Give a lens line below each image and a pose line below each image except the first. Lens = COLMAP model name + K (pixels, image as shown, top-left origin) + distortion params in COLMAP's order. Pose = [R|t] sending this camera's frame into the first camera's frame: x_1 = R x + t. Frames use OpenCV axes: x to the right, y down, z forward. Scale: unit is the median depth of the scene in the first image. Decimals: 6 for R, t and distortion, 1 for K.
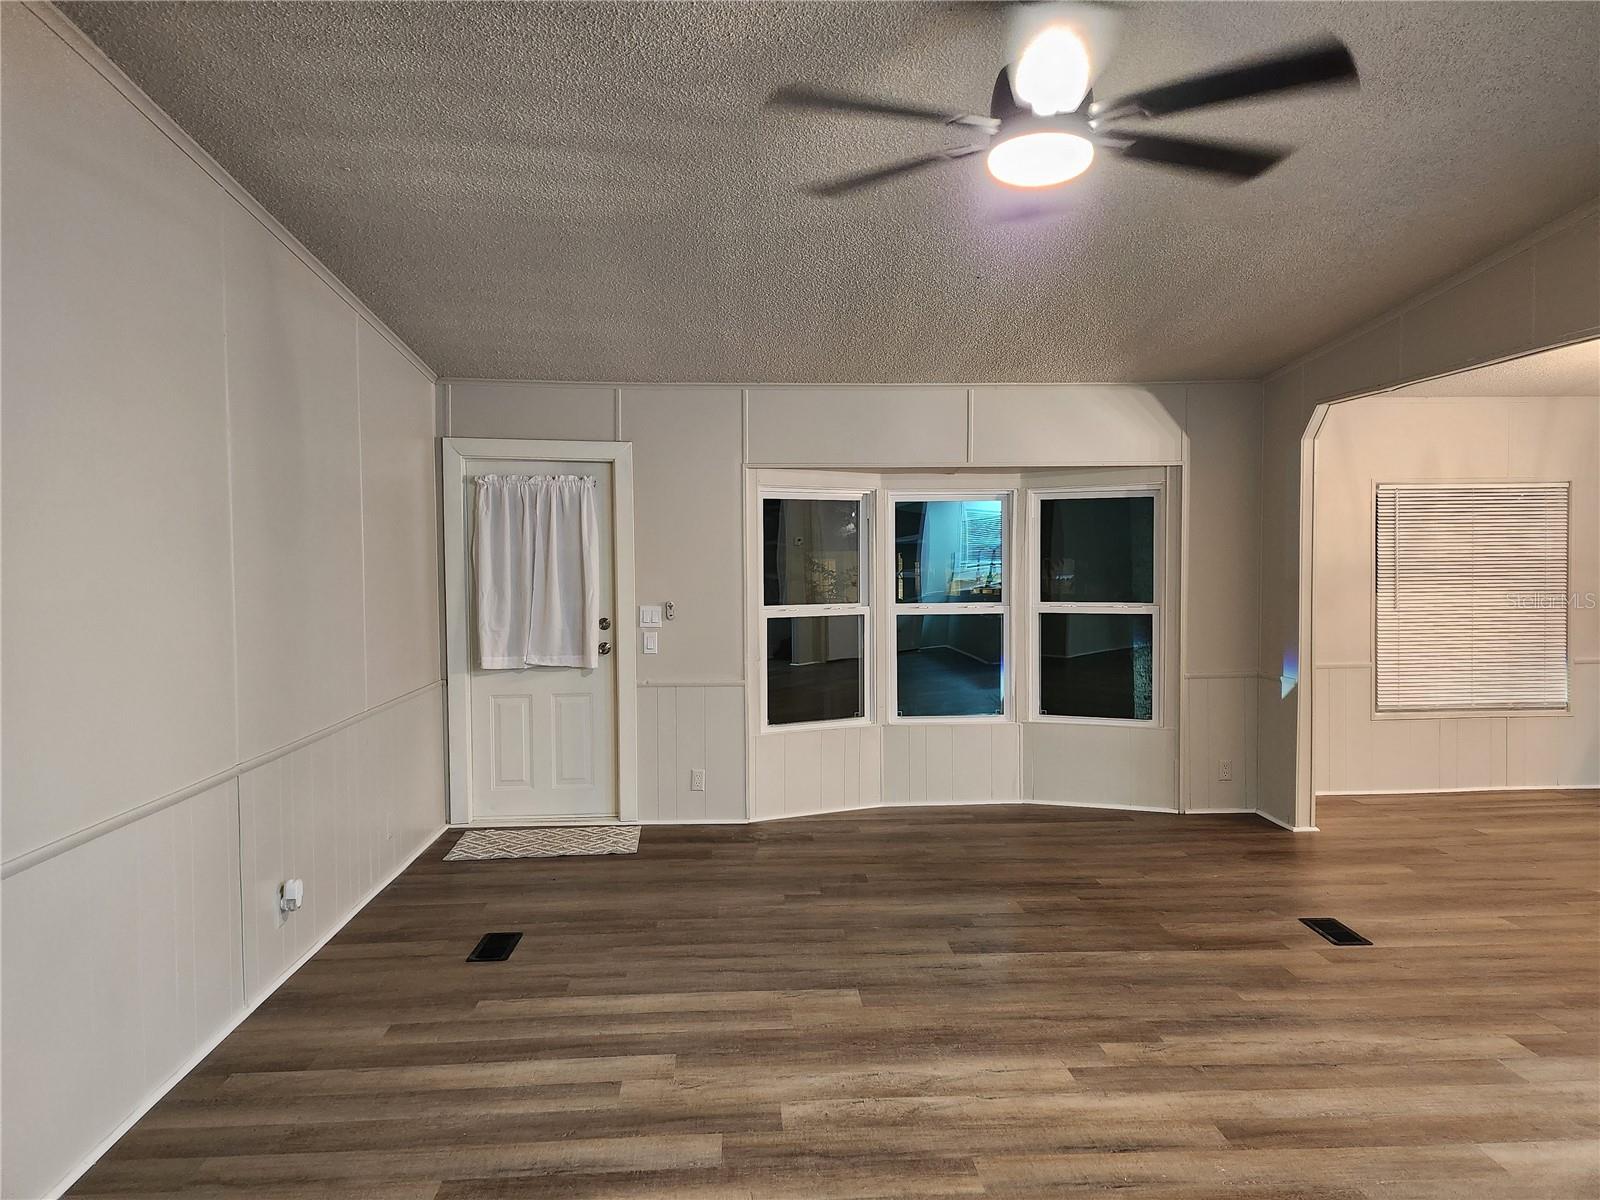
lens RADIAL K [[1116.7, 0, 802.4], [0, 1116.7, 589.0], [0, 0, 1]] dist [0.068144, -0.070576]
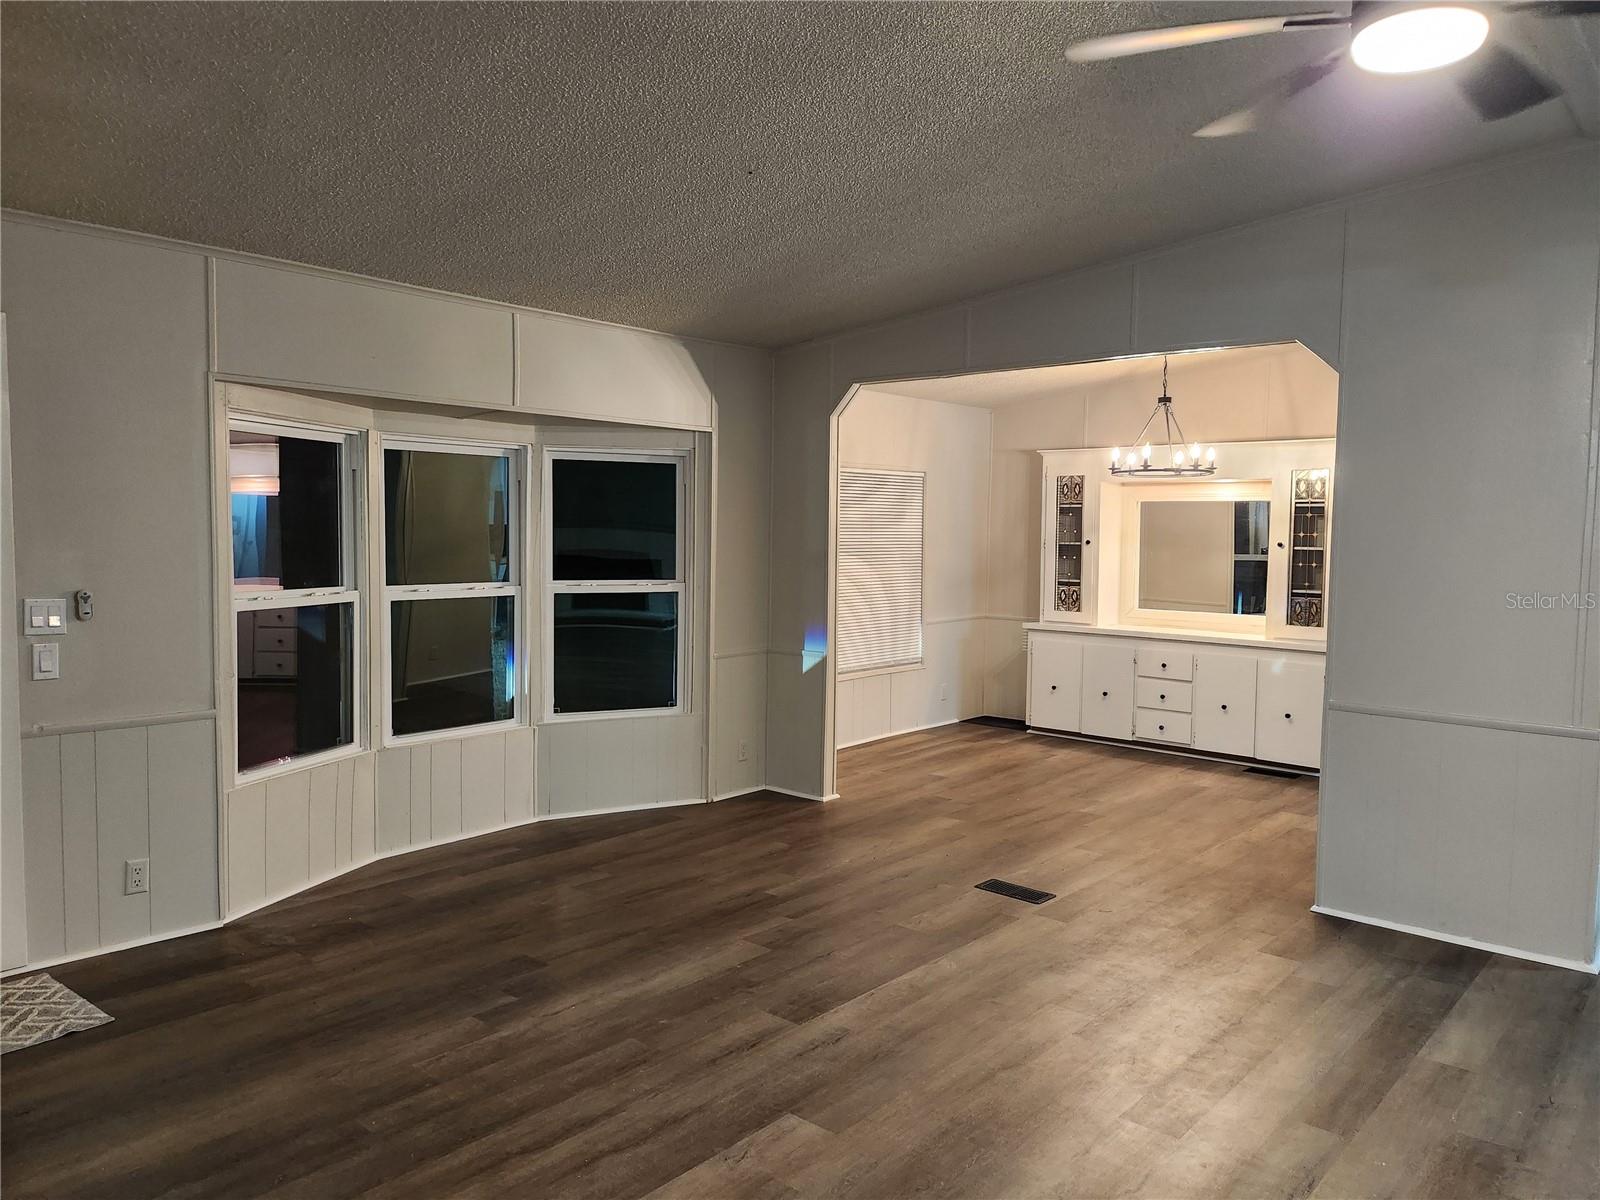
lens RADIAL K [[1116.7, 0, 802.4], [0, 1116.7, 589.0], [0, 0, 1]] dist [0.068144, -0.070576]
pose [[0.697505, -0.021875, 0.716246, -0.293361], [0.007213, 0.999698, 0.023508, -0.000712], [-0.716544, -0.011230, 0.697451, 0.309673]]
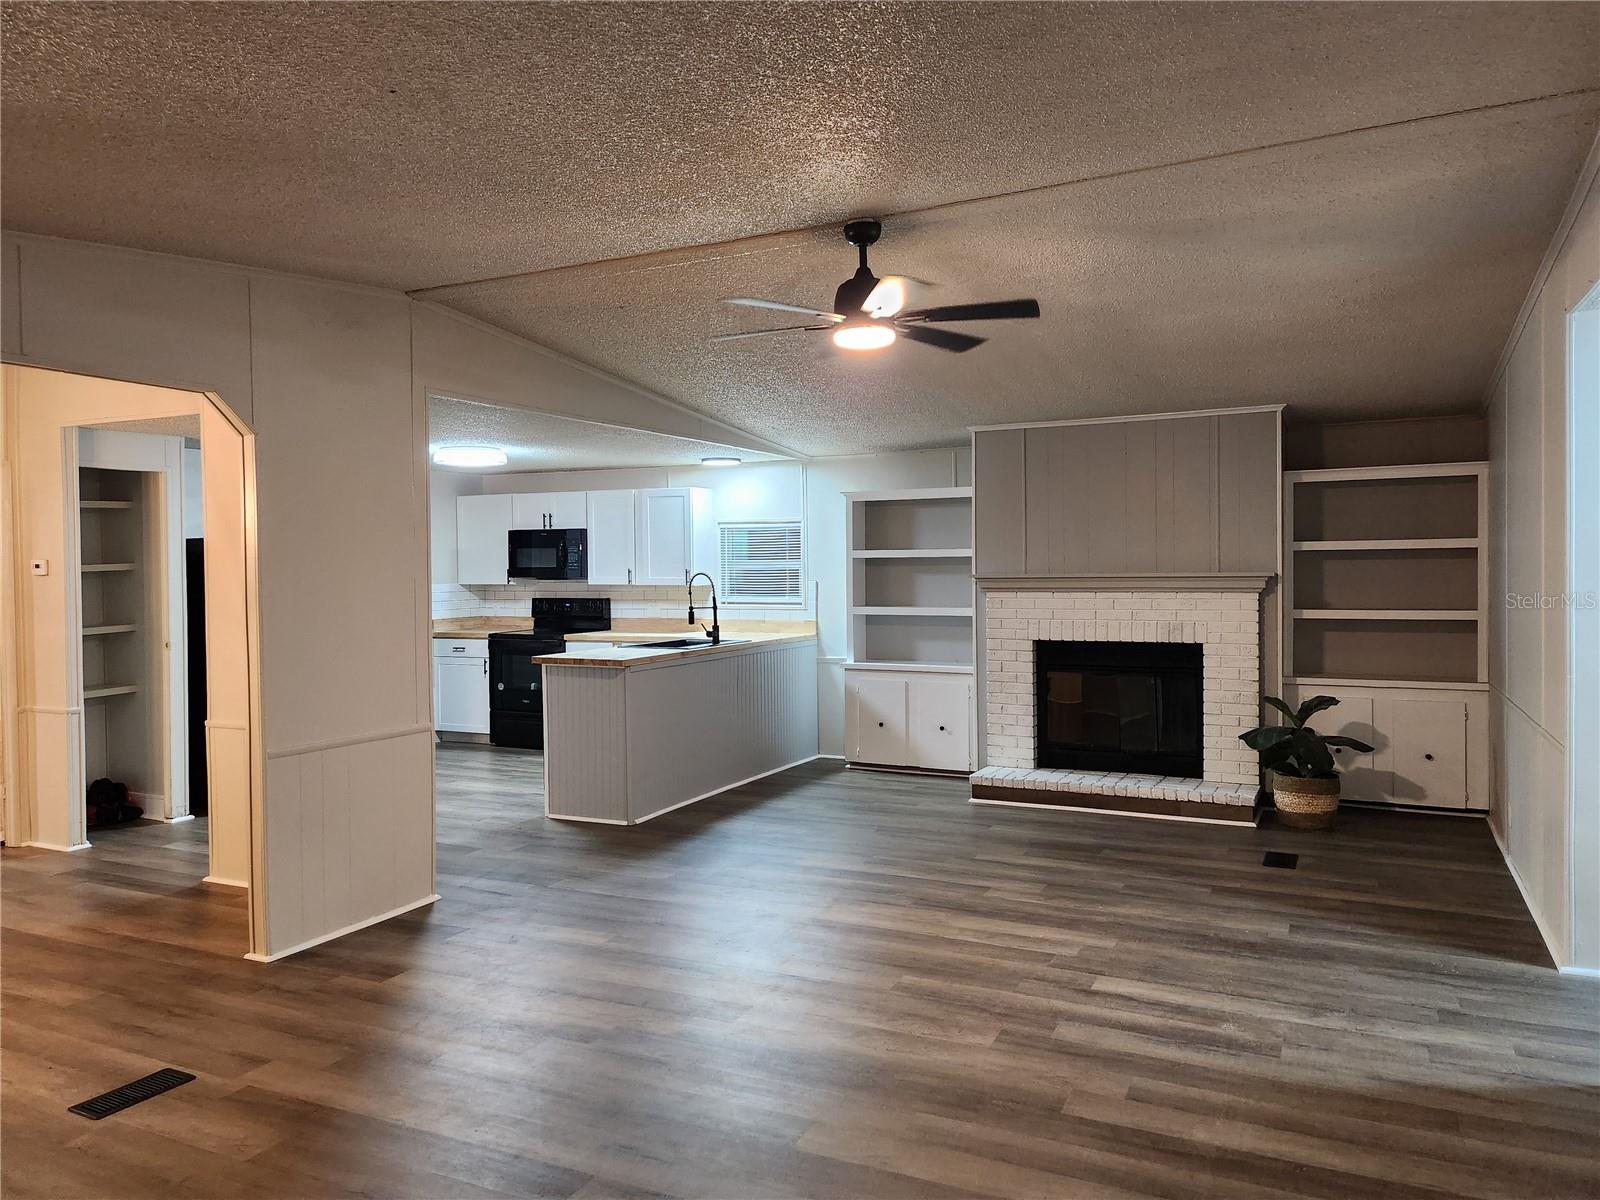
lens RADIAL K [[1116.7, 0, 802.4], [0, 1116.7, 589.0], [0, 0, 1]] dist [0.068144, -0.070576]
pose [[-0.867673, 0.009727, 0.497041, -0.217226], [0.037729, 0.998214, 0.046327, -0.037739], [-0.495702, 0.058950, -0.866490, 1.037283]]
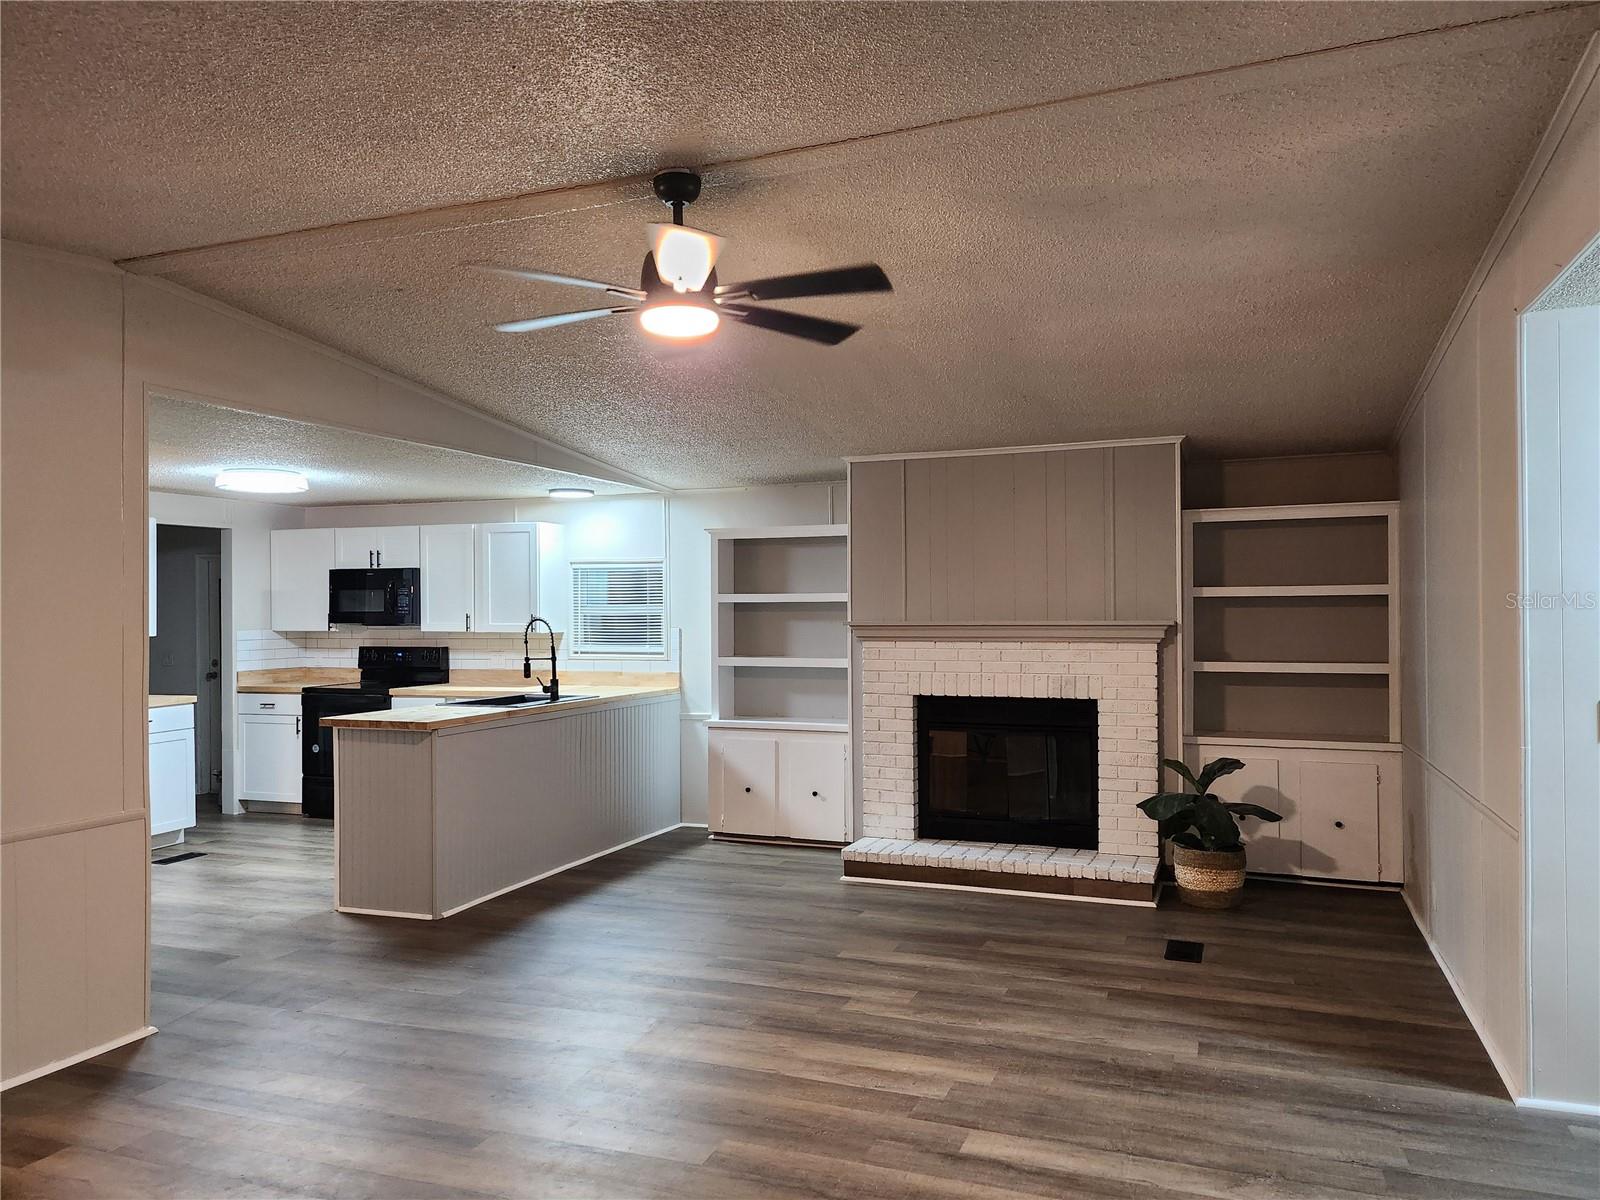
lens RADIAL K [[1112.9, 0, 810.1], [0, 1112.9, 612.0], [0, 0, 1]] dist [0.072321, -0.072846]
pose [[-0.908869, 0.016042, 0.416774, -0.193584], [0.030708, 0.999122, 0.028509, -0.032081], [-0.415951, 0.038709, -0.908563, 0.902361]]
